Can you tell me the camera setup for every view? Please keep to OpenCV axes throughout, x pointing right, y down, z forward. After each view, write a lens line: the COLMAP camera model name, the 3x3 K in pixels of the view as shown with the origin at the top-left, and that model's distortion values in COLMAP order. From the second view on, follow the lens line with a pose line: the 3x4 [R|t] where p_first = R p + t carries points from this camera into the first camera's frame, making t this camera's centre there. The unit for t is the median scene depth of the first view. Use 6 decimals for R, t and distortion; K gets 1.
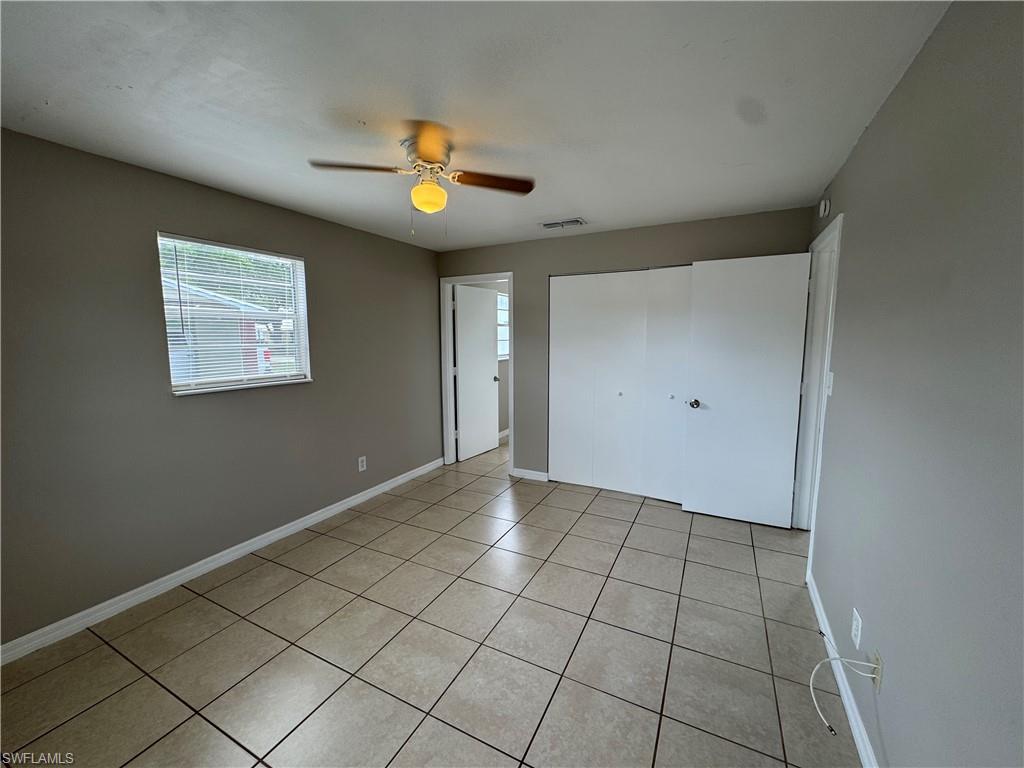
lens RADIAL K [[408.1, 0, 508.0], [0, 408.1, 384.0], [0, 0, 1]] dist [-0.003860, 0.000805]
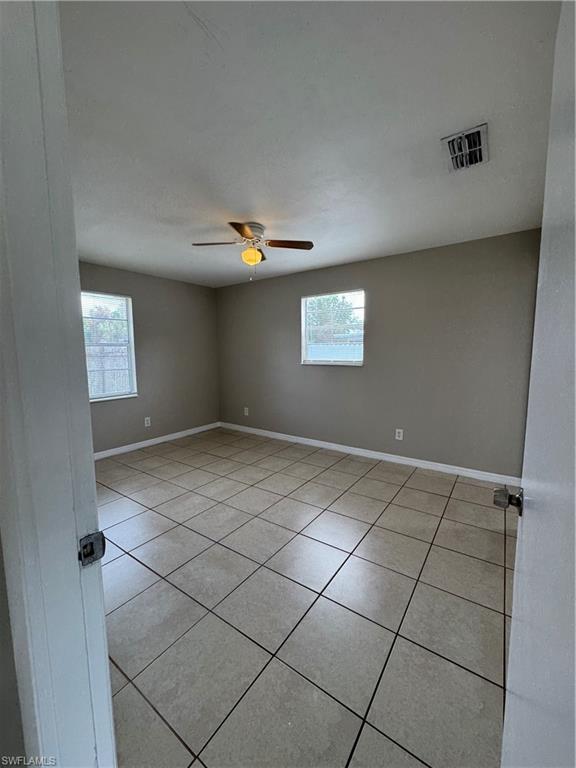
lens RADIAL K [[306.1, 0, 285.7], [0, 306.1, 378.9], [0, 0, 1]] dist [-0.003860, 0.000805]
pose [[-0.139167, 0.091317, -0.986050, 0.830056], [-0.107211, 0.988497, 0.106675, -0.057642], [0.984448, 0.120561, -0.127776, 0.975647]]
